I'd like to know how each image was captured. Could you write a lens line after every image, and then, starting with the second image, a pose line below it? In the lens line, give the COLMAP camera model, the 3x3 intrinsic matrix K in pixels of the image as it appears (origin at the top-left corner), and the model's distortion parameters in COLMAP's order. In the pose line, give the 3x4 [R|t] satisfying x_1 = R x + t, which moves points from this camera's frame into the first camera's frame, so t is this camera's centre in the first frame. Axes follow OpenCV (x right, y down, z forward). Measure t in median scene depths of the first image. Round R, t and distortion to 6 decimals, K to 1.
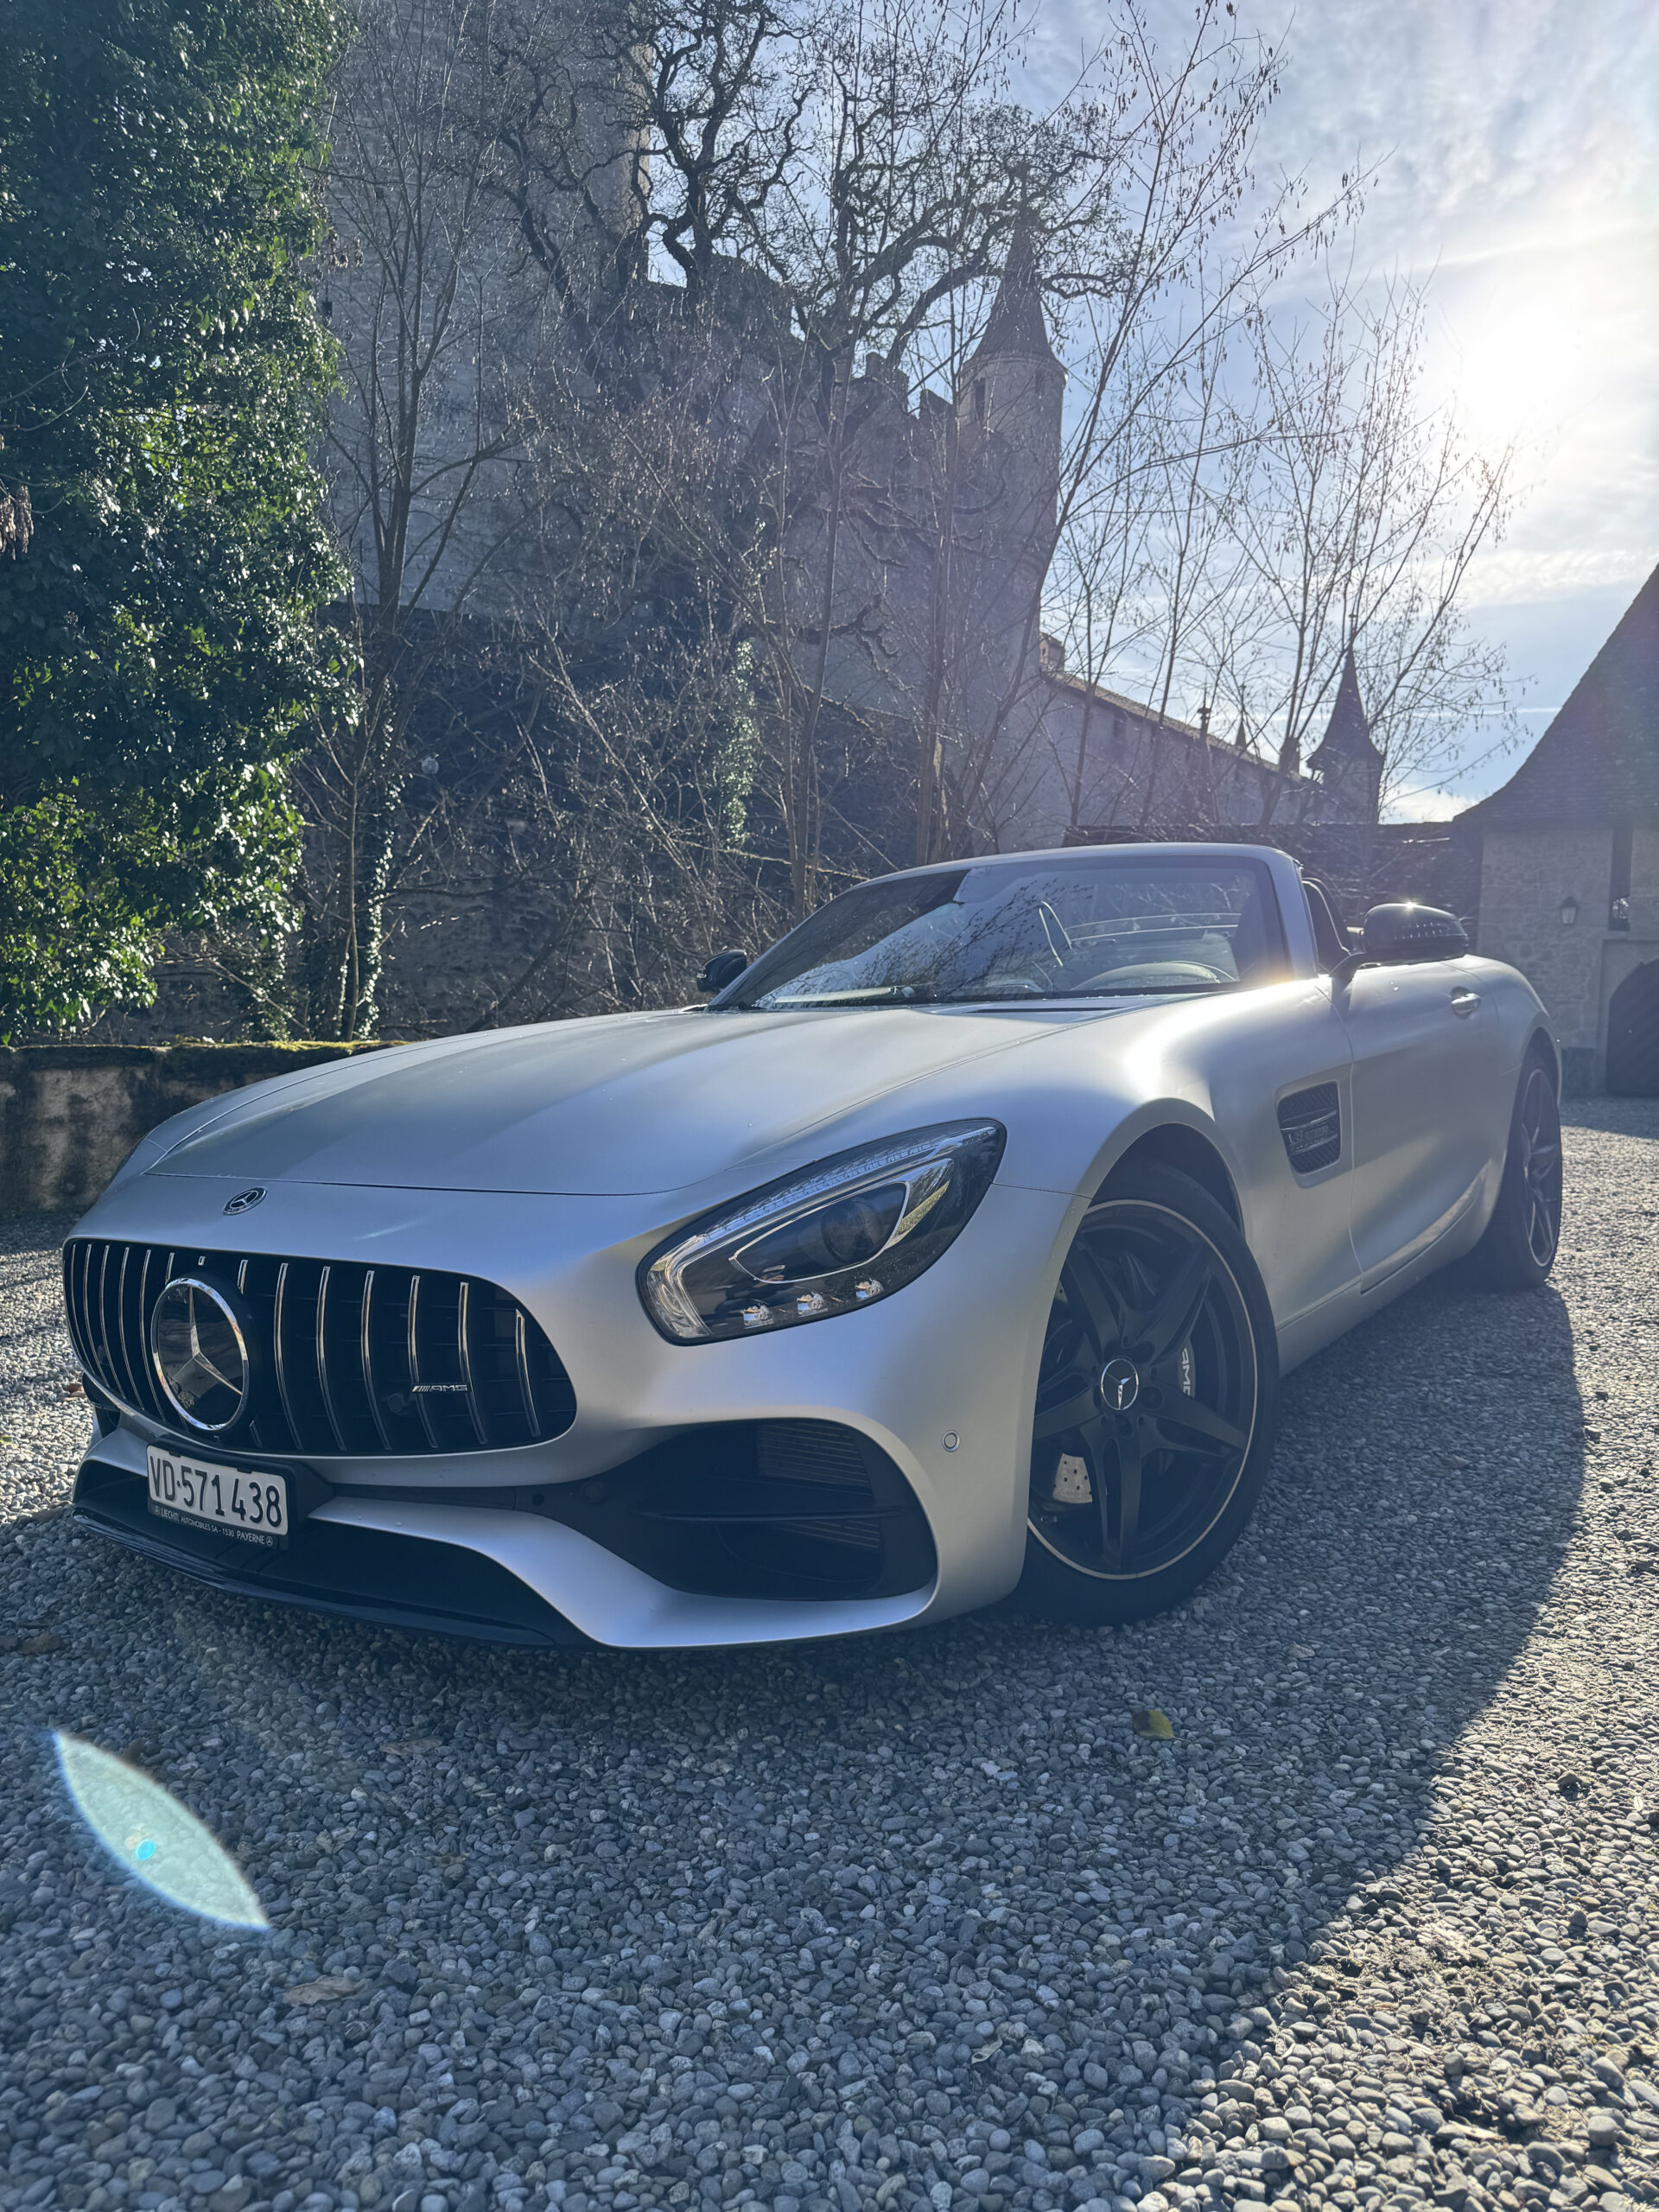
lens RADIAL K [[1568.2, 0, 829.5], [0, 1568.2, 1106.0], [0, 0, 1]] dist [-0.008687, 0.000464]
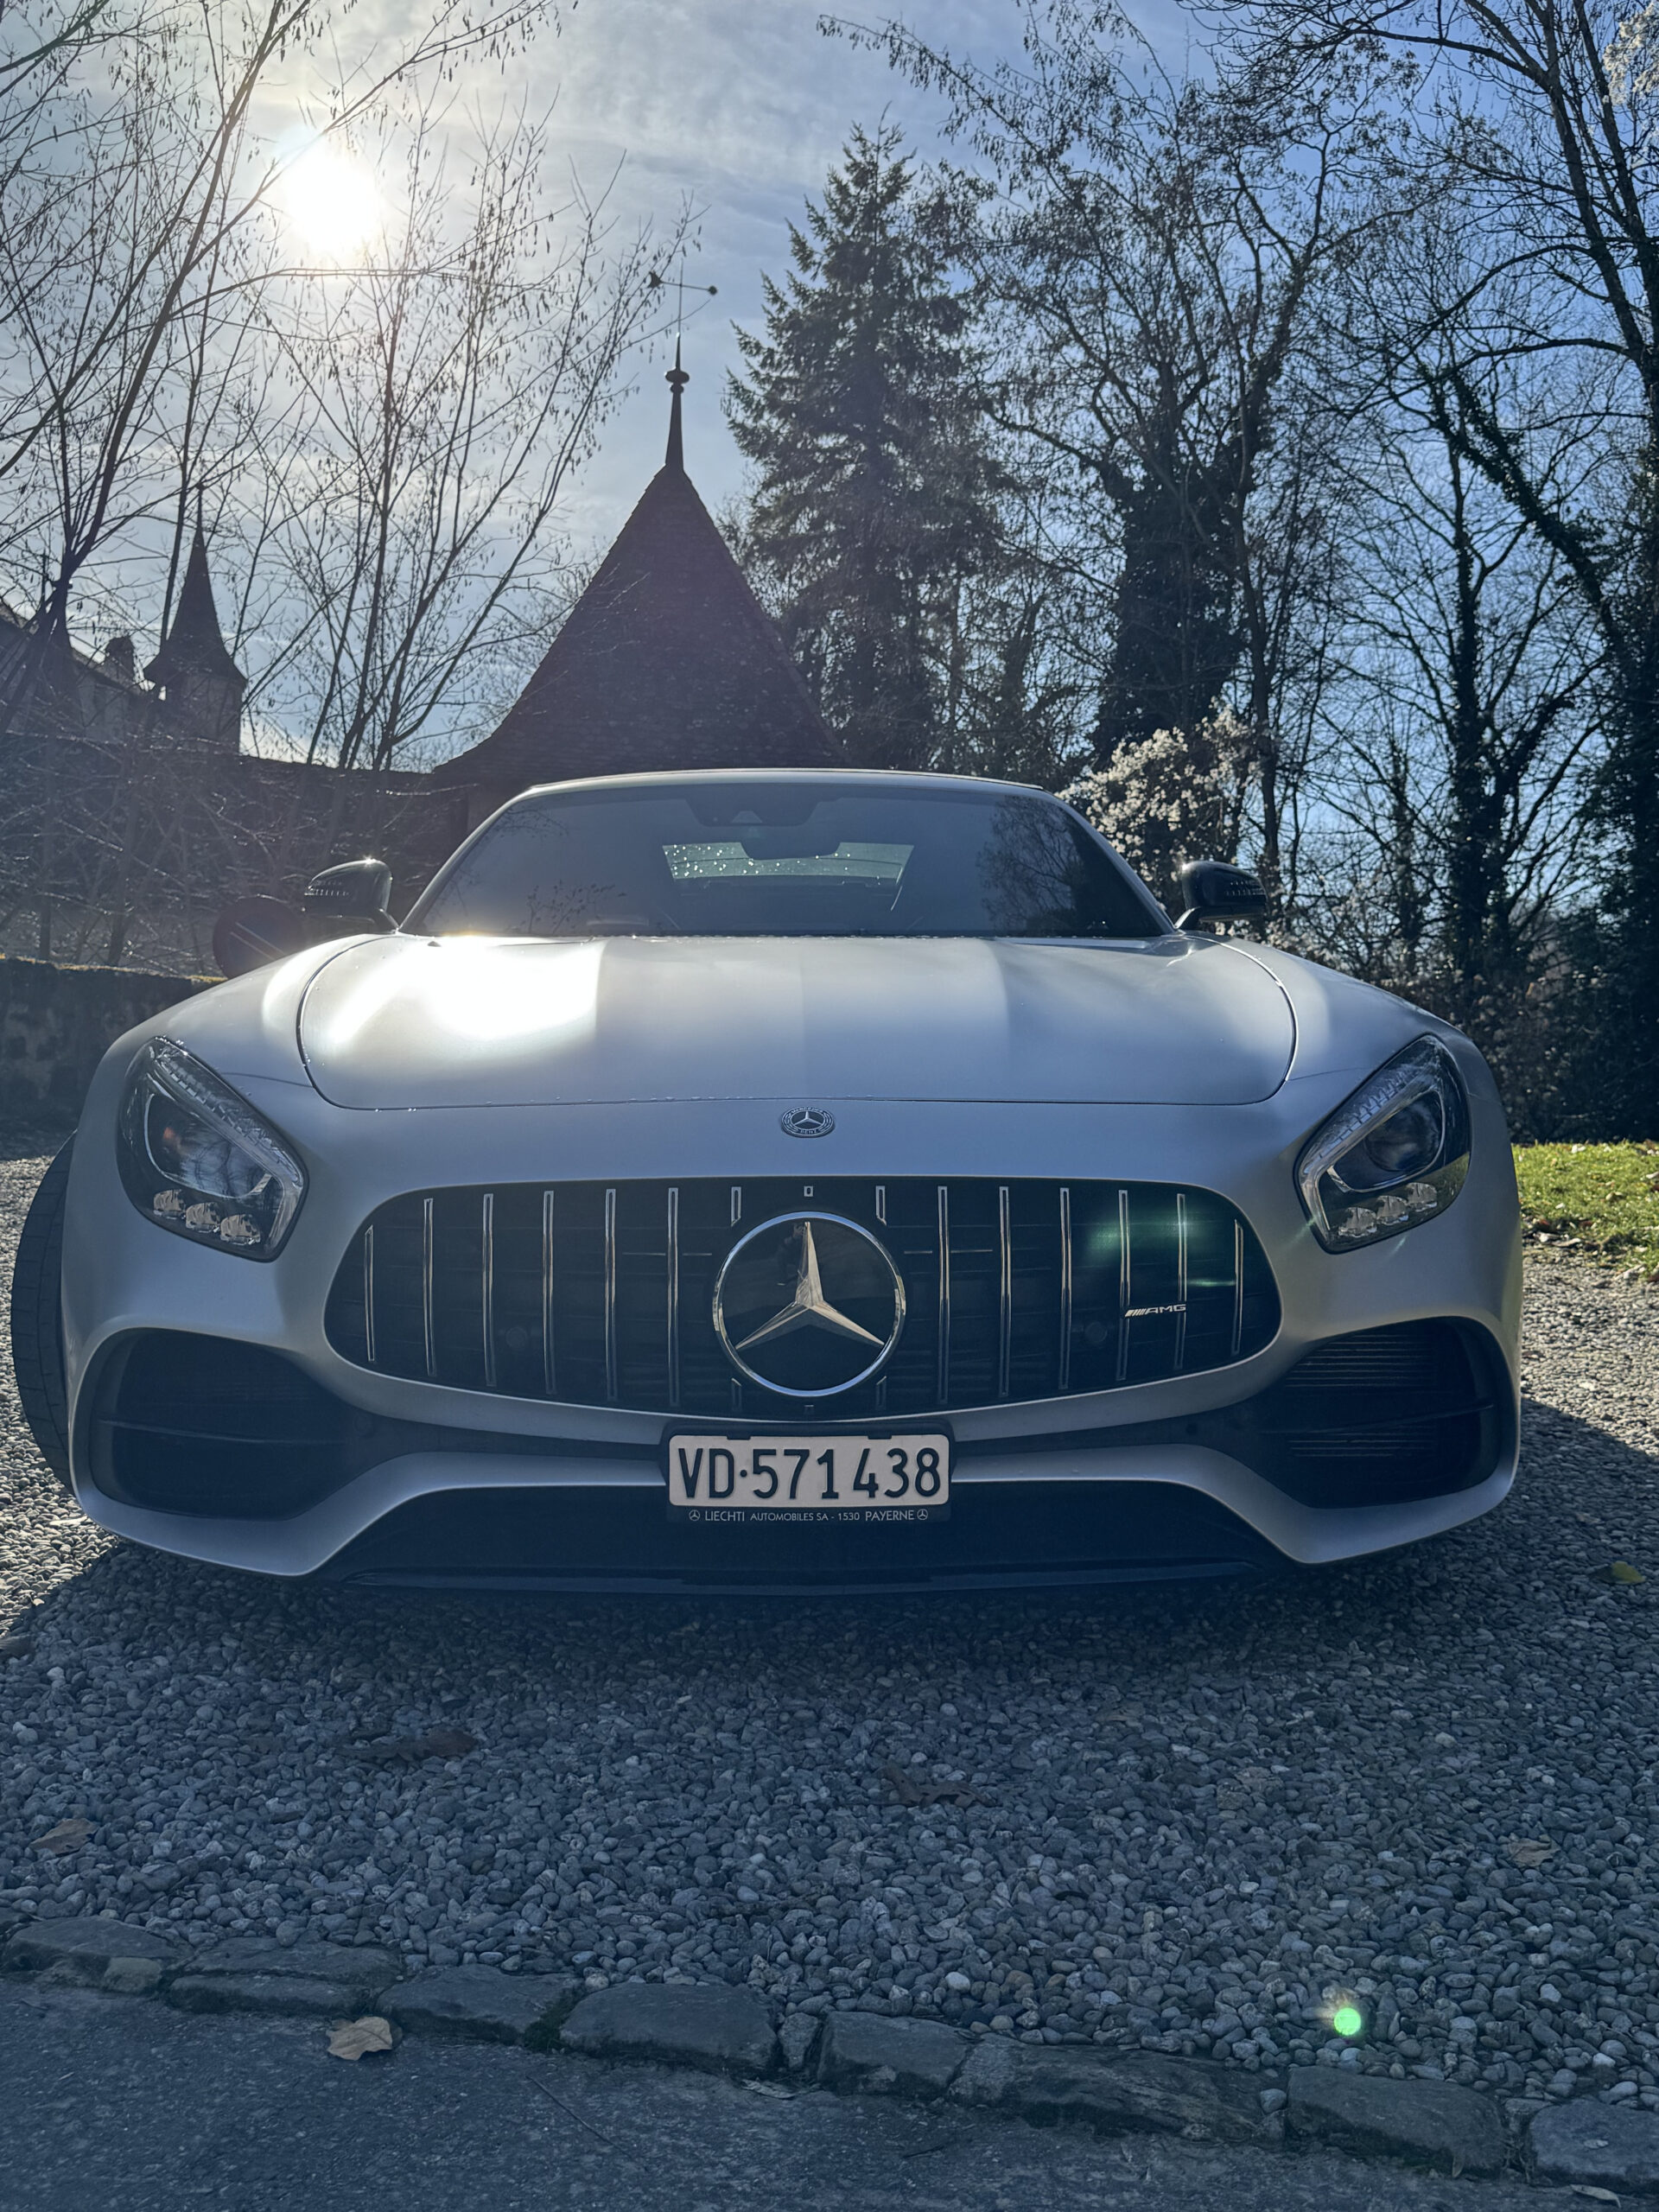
lens RADIAL K [[2044.5, 0, 829.5], [0, 2044.5, 1106.0], [0, 0, 1]] dist [0.190481, -0.454624]
pose [[0.805967, -0.000119, 0.591961, -1.010249], [0.007051, 0.999931, -0.009399, 0.062366], [-0.591919, 0.011749, 0.805912, 0.117463]]
